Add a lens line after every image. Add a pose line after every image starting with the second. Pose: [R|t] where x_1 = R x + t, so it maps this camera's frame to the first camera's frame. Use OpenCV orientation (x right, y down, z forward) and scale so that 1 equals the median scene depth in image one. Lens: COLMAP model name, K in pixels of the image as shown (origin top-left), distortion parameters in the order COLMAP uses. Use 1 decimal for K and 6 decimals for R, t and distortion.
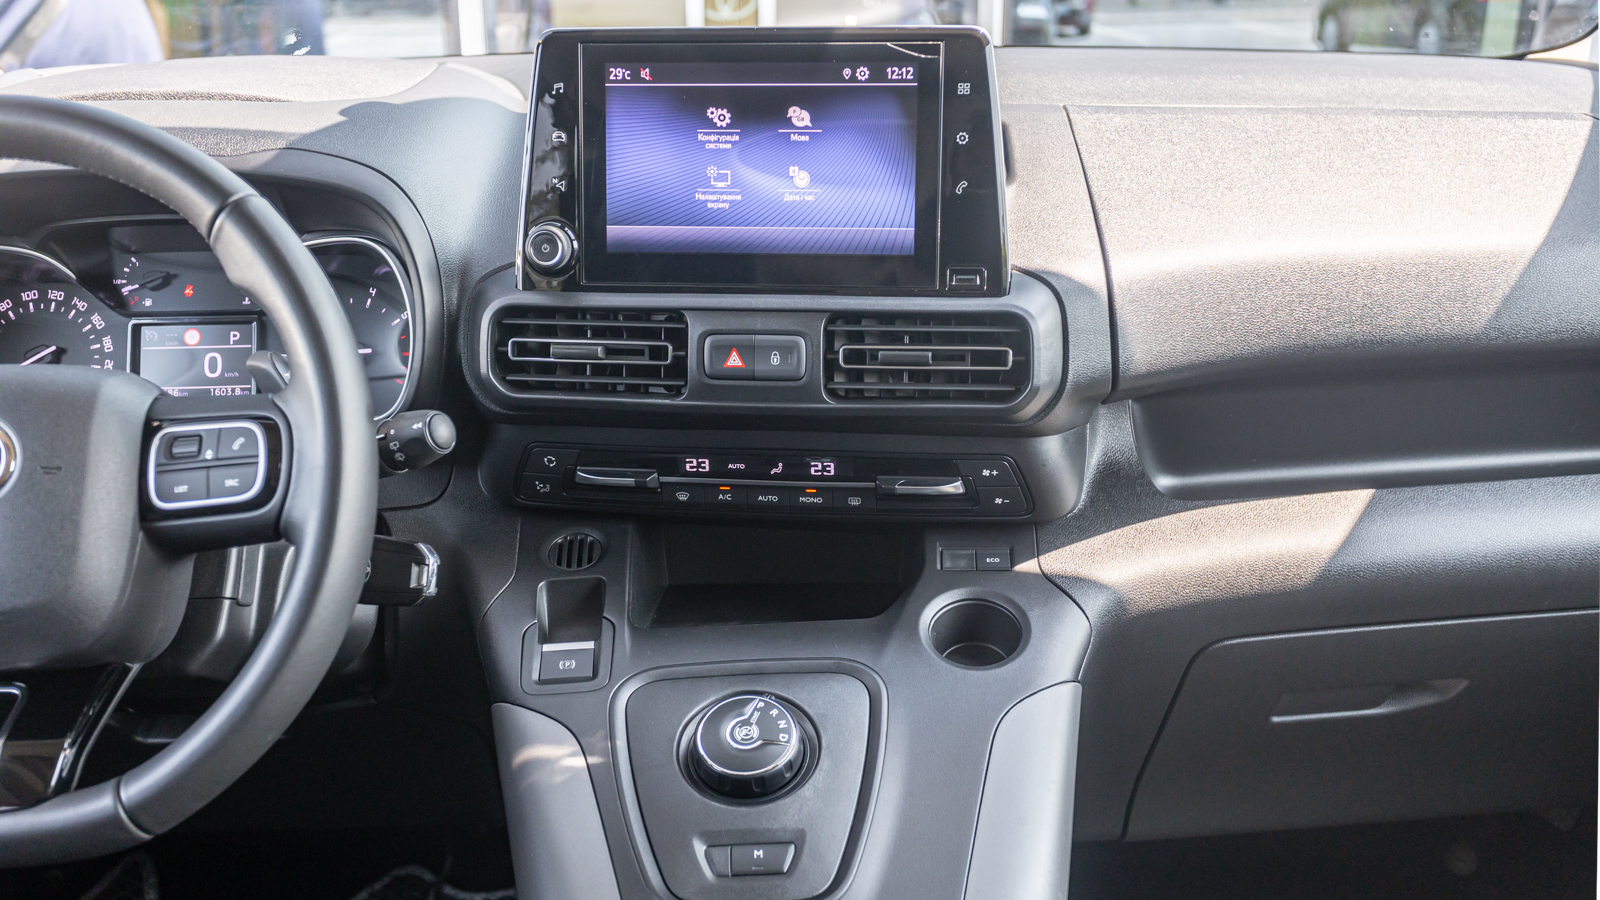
lens RADIAL K [[1597.7, 0, 789.3], [0, 1597.7, 455.4], [0, 0, 1]] dist [0.018780, 0.000000]
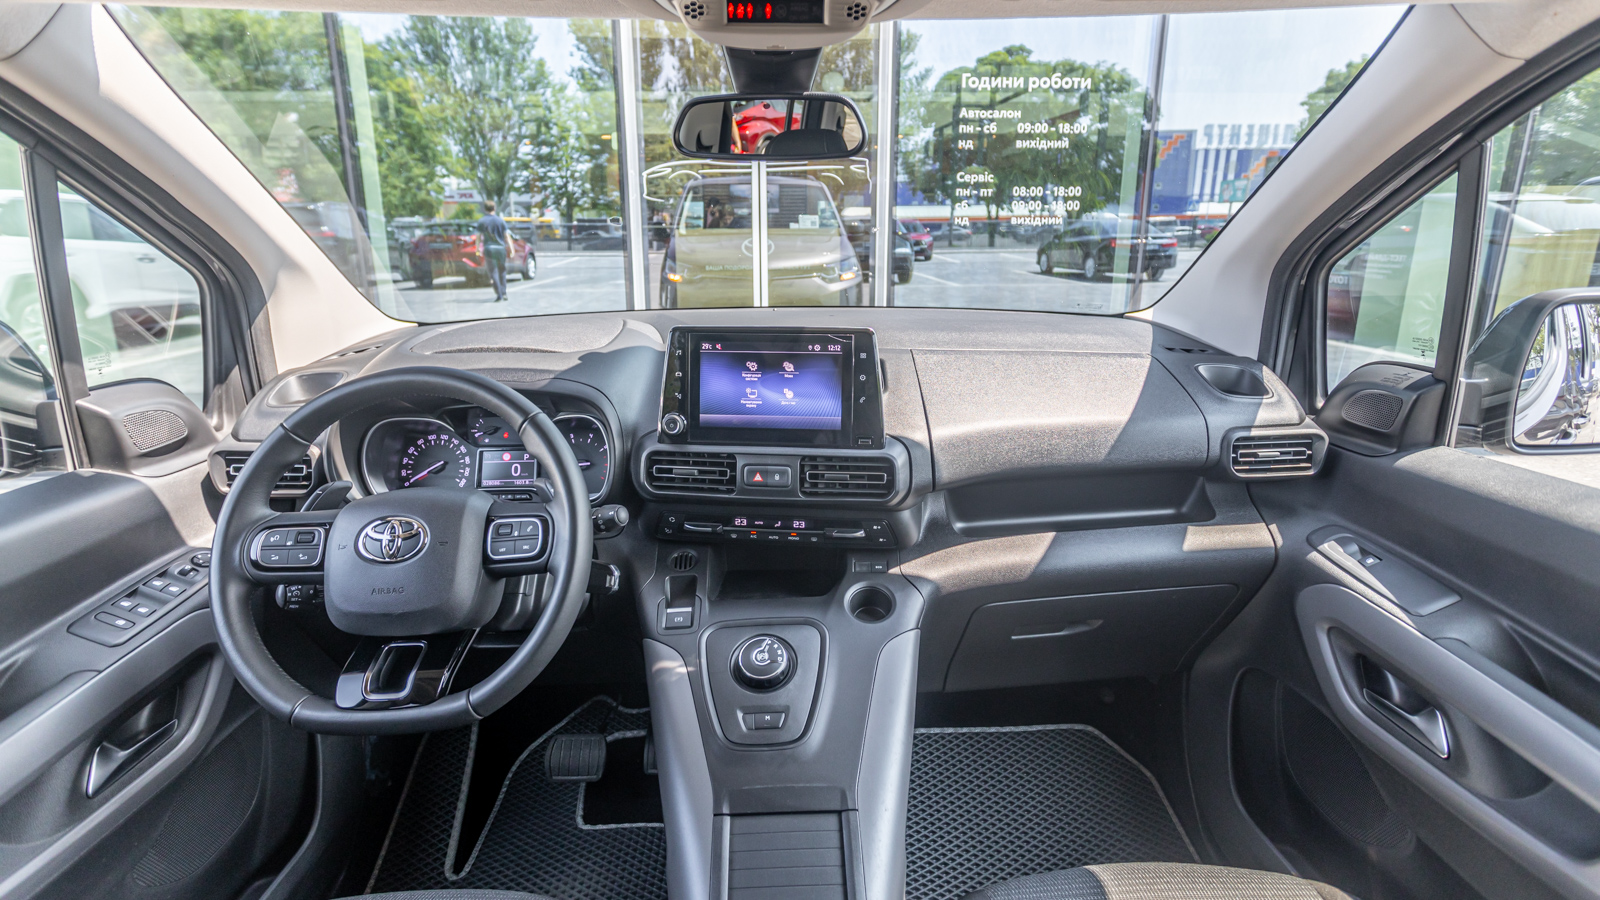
lens RADIAL K [[776.8, 0, 792.9], [0, 776.8, 389.6], [0, 0, 1]] dist [0.005042, 0.002912]
pose [[0.999967, 0.003845, 0.007130, 0.004572], [-0.003233, 0.996458, -0.084027, -0.087120], [-0.007428, 0.084001, 0.996438, -0.057519]]
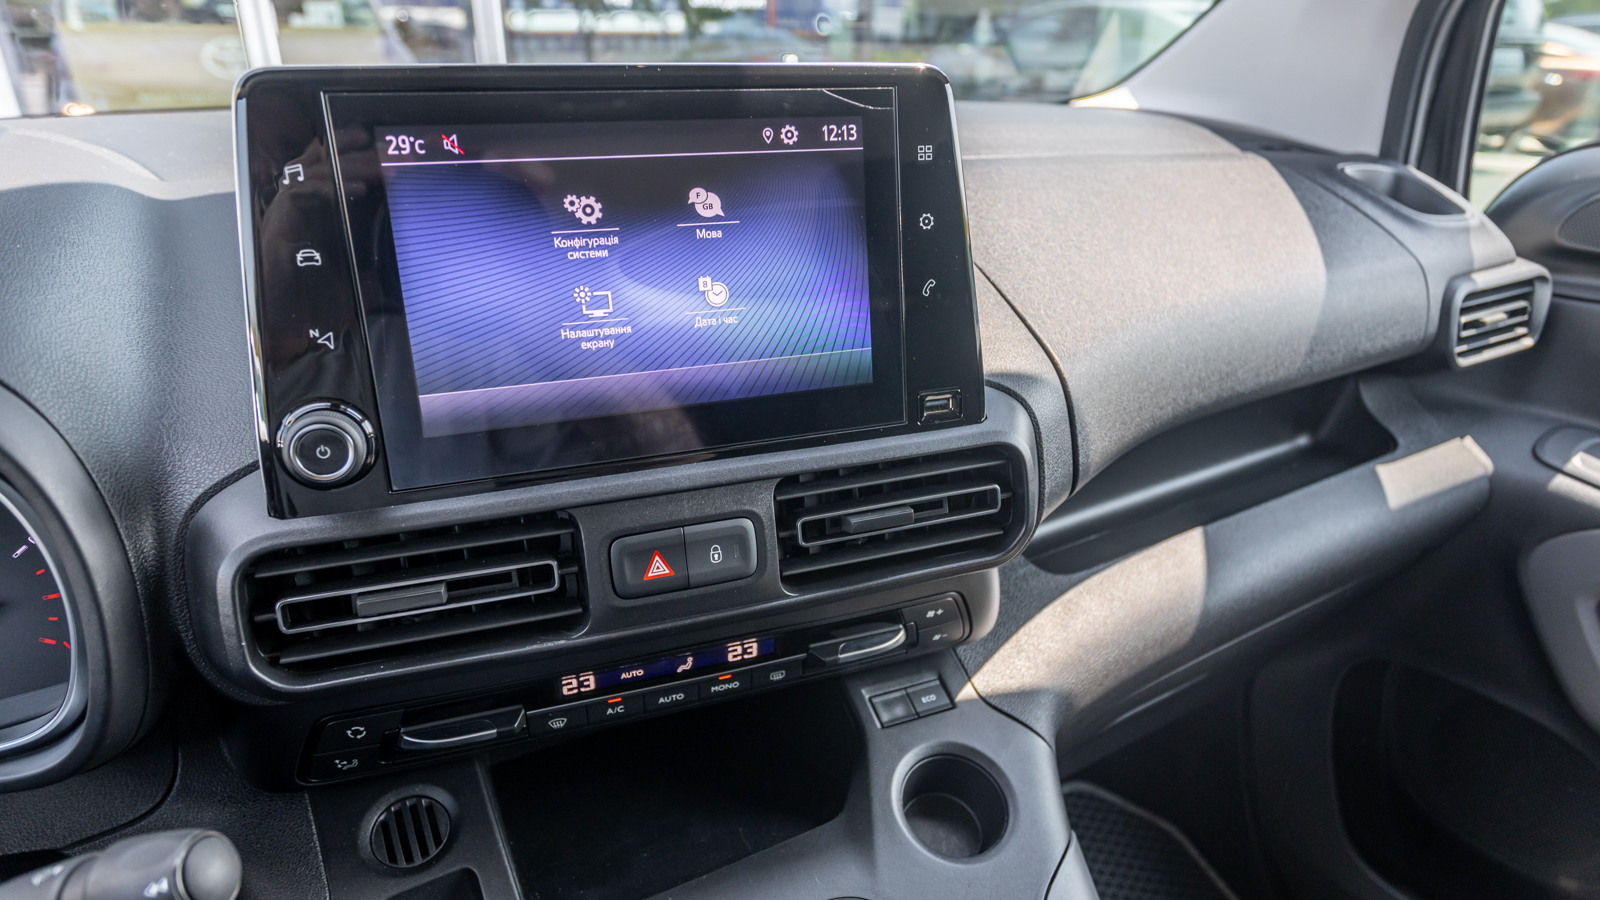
lens RADIAL K [[973.8, 0, 812.1], [0, 973.8, 463.9], [0, 0, 1]] dist [0.002733, 0.000064]
pose [[0.888702, -0.169518, 0.425996, -0.141583], [0.125157, 0.983545, 0.130287, -0.144975], [-0.441073, -0.062470, 0.895295, 0.579842]]
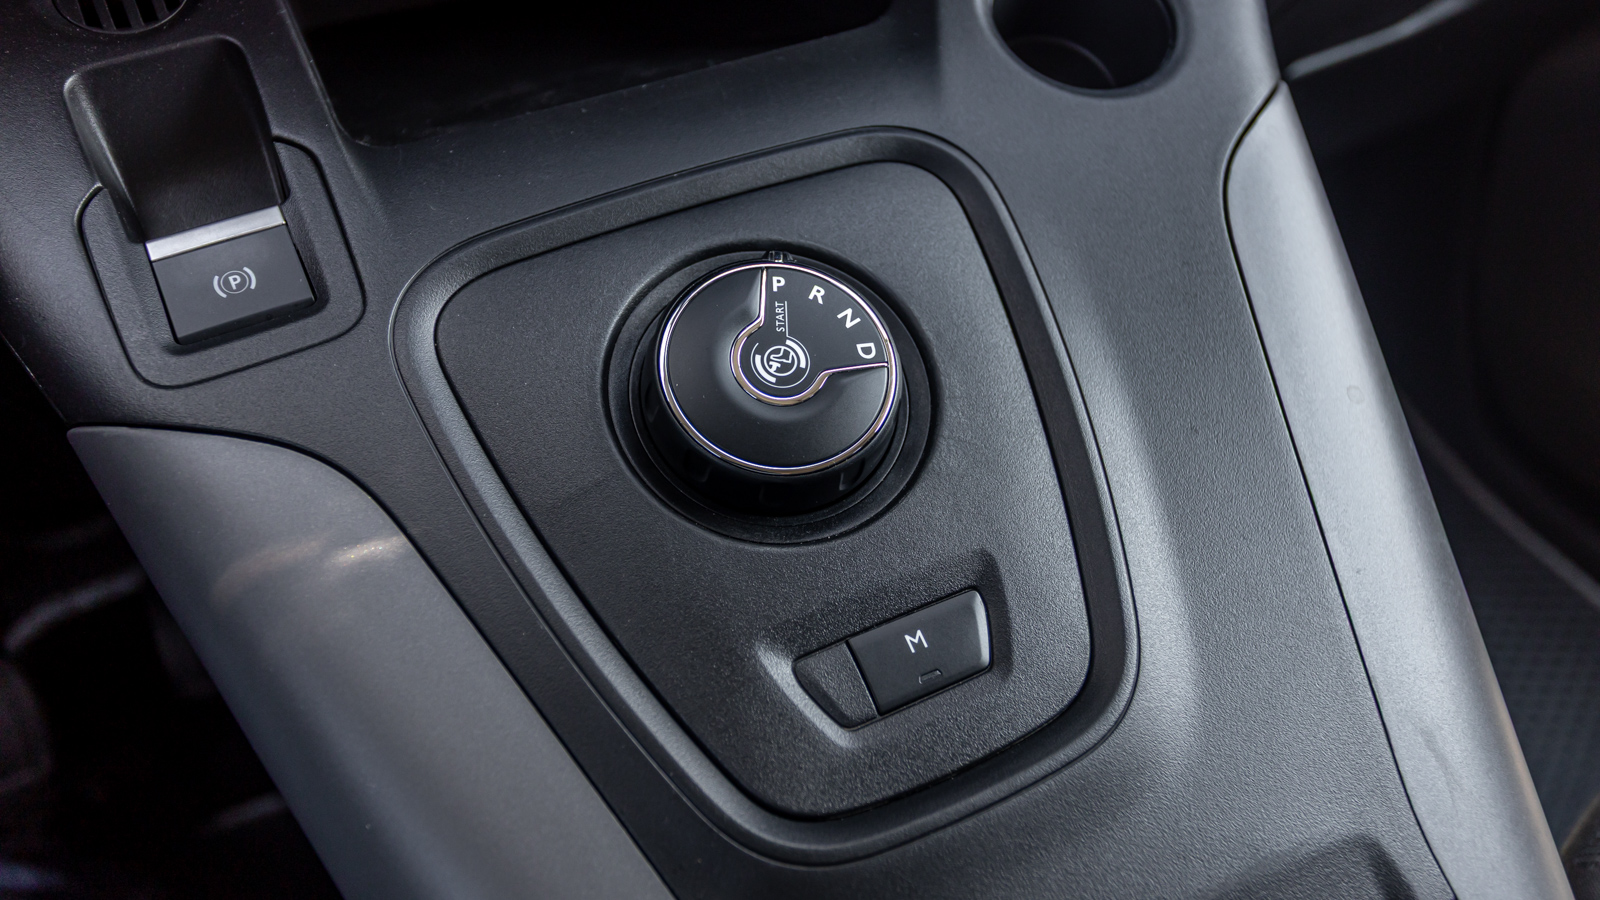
lens RADIAL K [[1283.3, 0, 799.1], [0, 1283.3, 443.9], [0, 0, 1]] dist [0.011341, 0.006637]
pose [[0.902301, -0.281309, 0.326677, -0.127386], [0.117596, 0.889633, 0.441276, 0.042668], [-0.414757, -0.359748, 0.835798, 0.659776]]
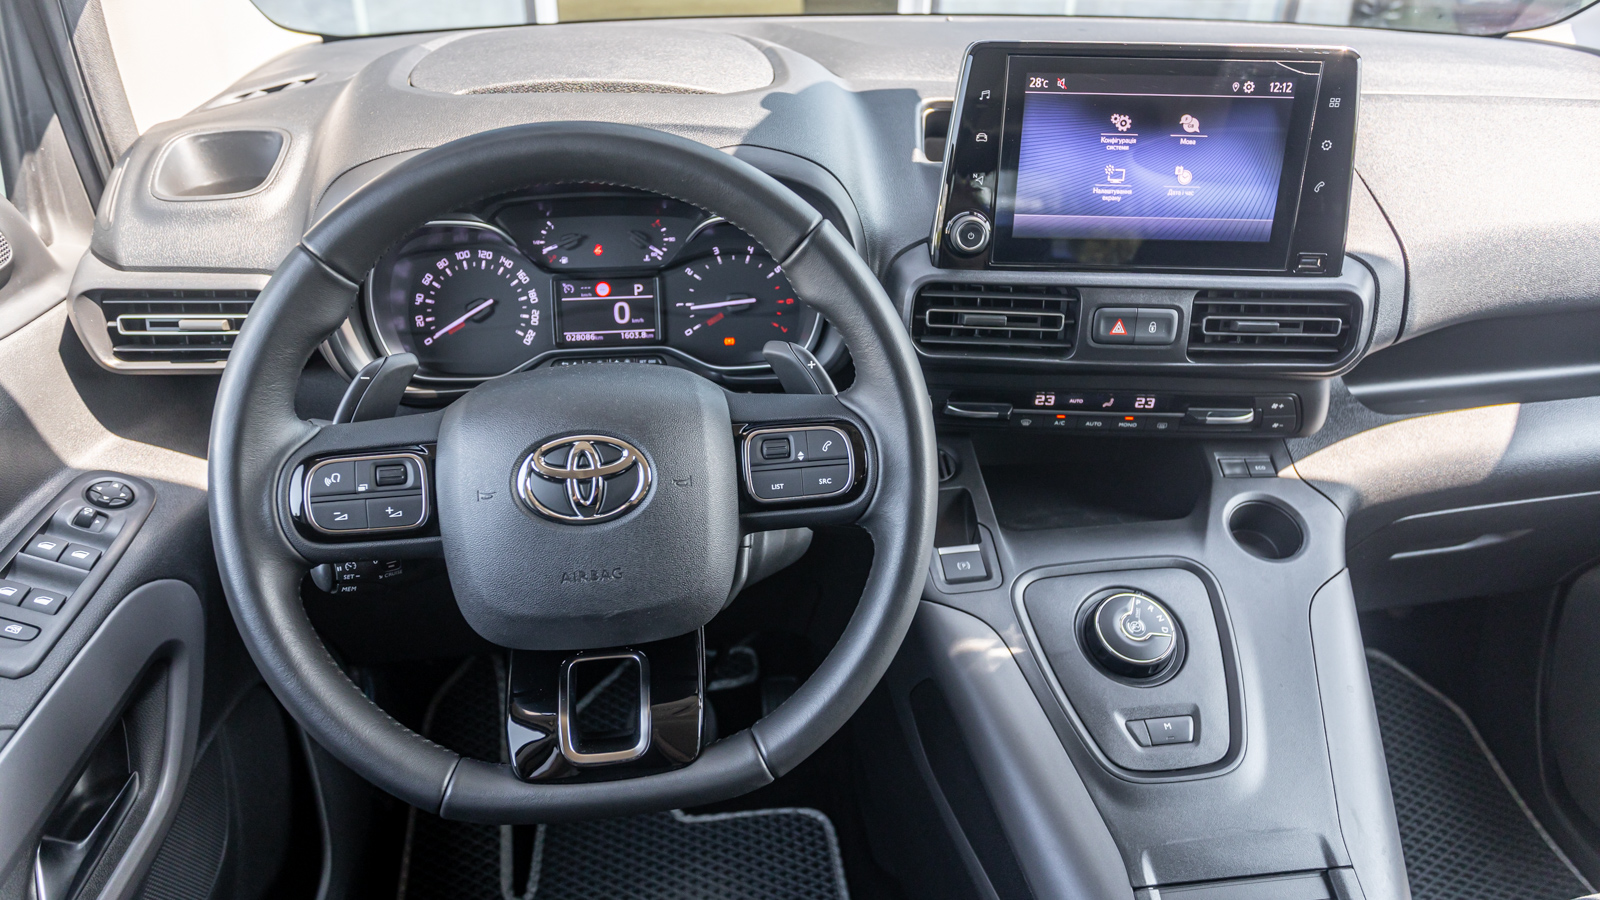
lens RADIAL K [[1038.3, 0, 780.3], [0, 1038.3, 451.8], [0, 0, 1]] dist [-0.000468, 0.009343]
pose [[0.994144, -0.025005, 0.105132, -0.366710], [0.004035, 0.980774, 0.195107, -0.119501], [-0.107990, -0.193540, 0.975131, 0.225202]]
